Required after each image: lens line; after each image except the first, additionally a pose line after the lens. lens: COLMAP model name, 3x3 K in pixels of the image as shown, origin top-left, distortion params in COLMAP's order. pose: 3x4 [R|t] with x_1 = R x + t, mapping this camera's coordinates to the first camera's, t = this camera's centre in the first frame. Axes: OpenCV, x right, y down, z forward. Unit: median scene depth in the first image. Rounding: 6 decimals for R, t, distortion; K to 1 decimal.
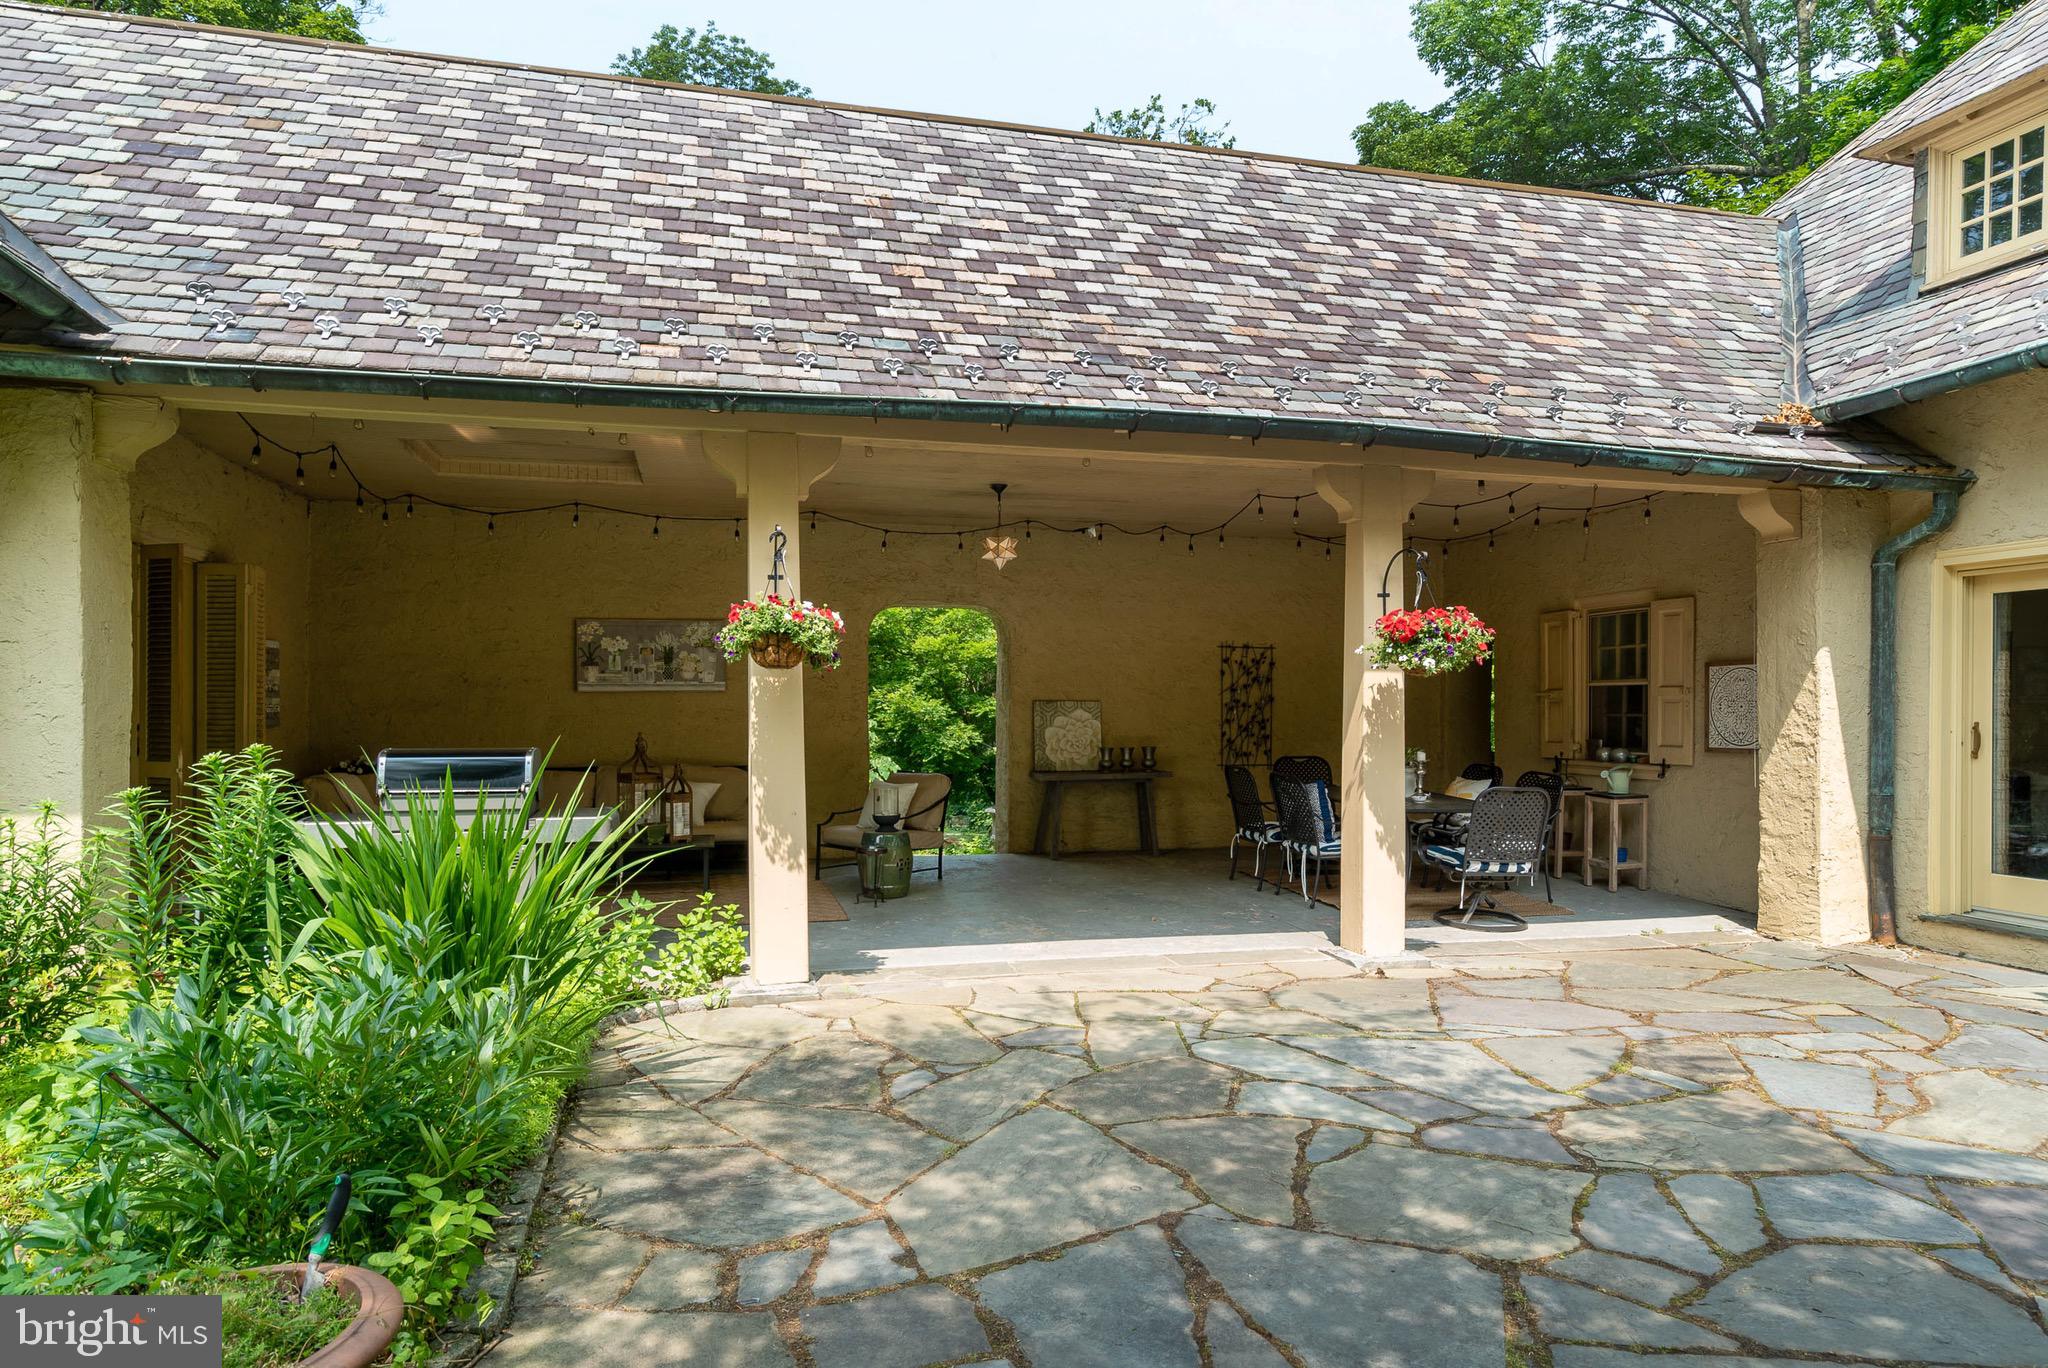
lens RADIAL K [[1222.6, 0, 1021.5], [0, 1222.6, 701.3], [0, 0, 1]] dist [0.003468, -0.002026]
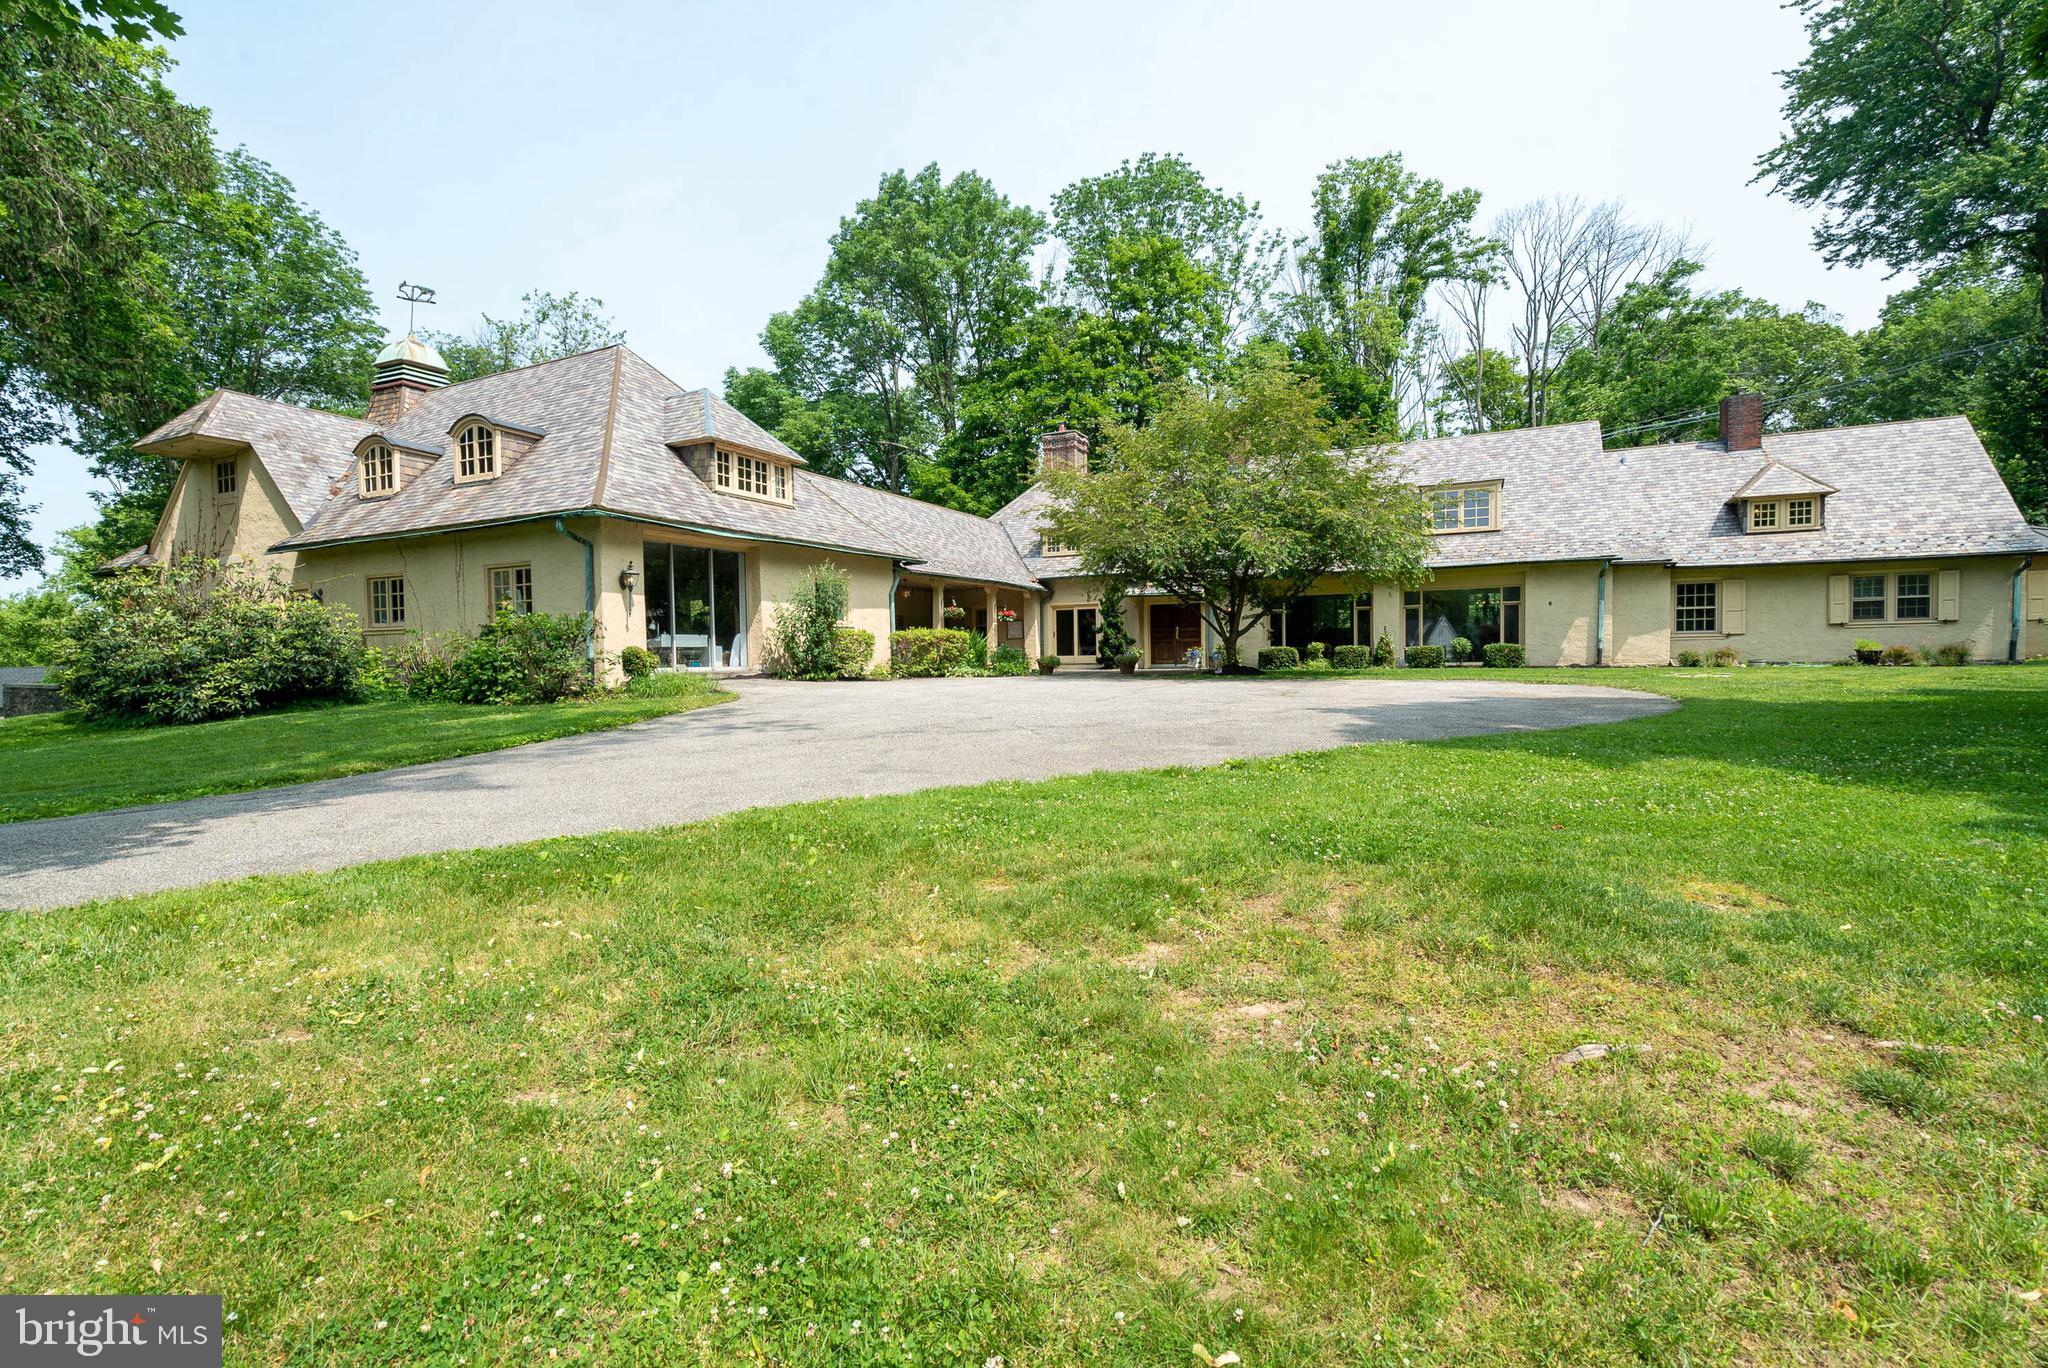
lens RADIAL K [[933.0, 0, 1023.1], [0, 933.0, 666.6], [0, 0, 1]] dist [-0.005361, 0.002685]
pose [[0.641672, -0.024452, 0.766589, -2.256270], [0.016499, 0.999700, 0.018077, 0.083286], [-0.766801, 0.001049, 0.641884, -1.457232]]
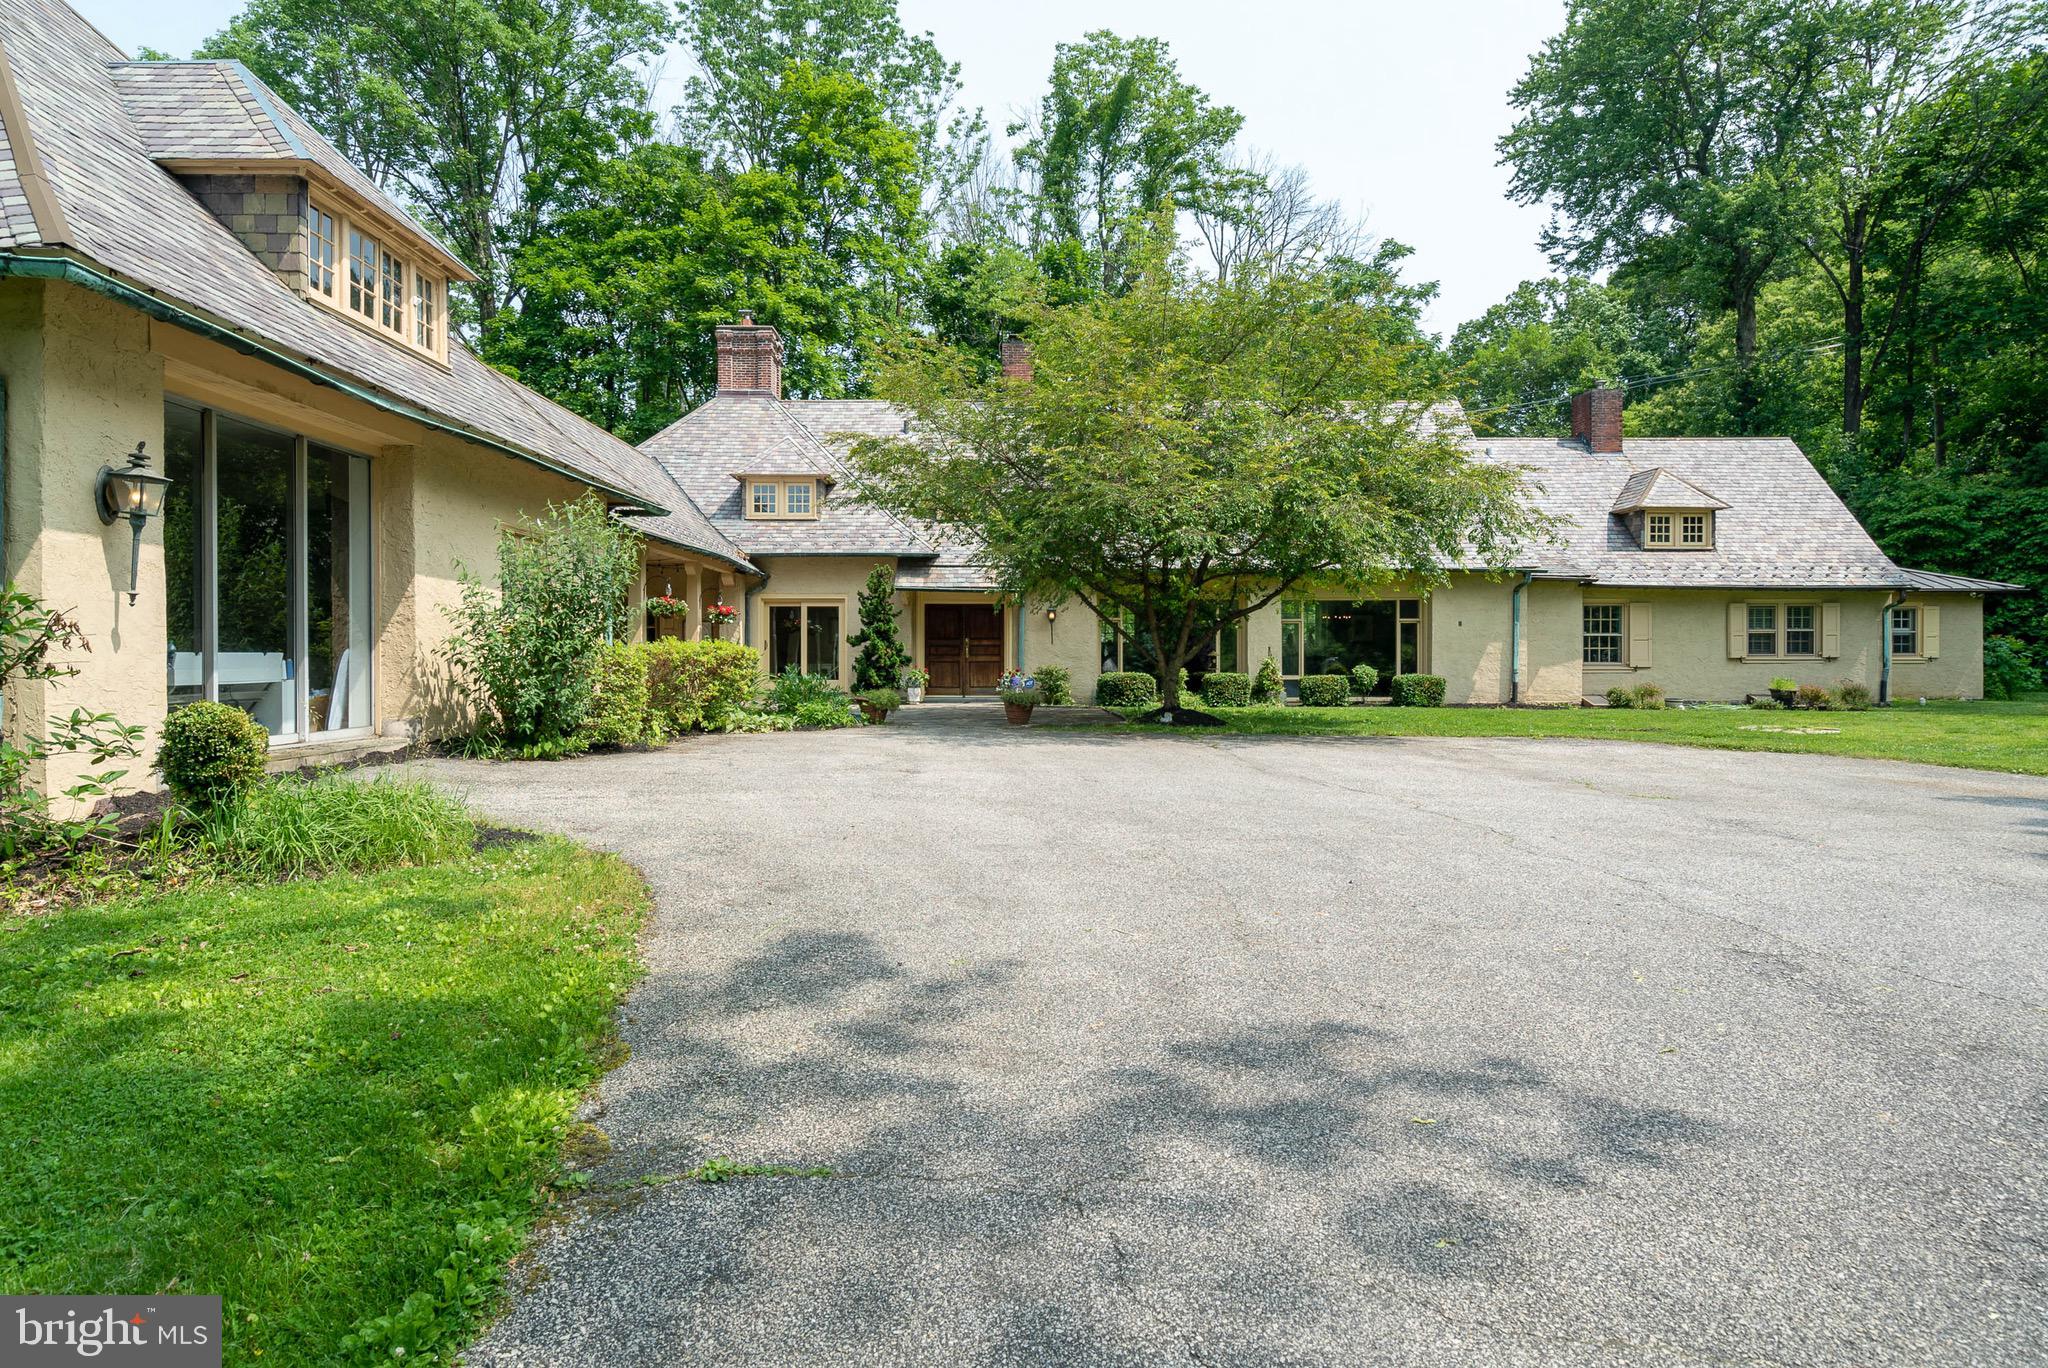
lens RADIAL K [[1172.0, 0, 1051.7], [0, 1172.0, 641.9], [0, 0, 1]] dist [0.007246, 0.000545]
pose [[0.226963, 0.008384, 0.973867, -1.985370], [-0.003881, 0.999963, -0.007704, 0.036512], [-0.973896, -0.002031, 0.226987, -0.529006]]
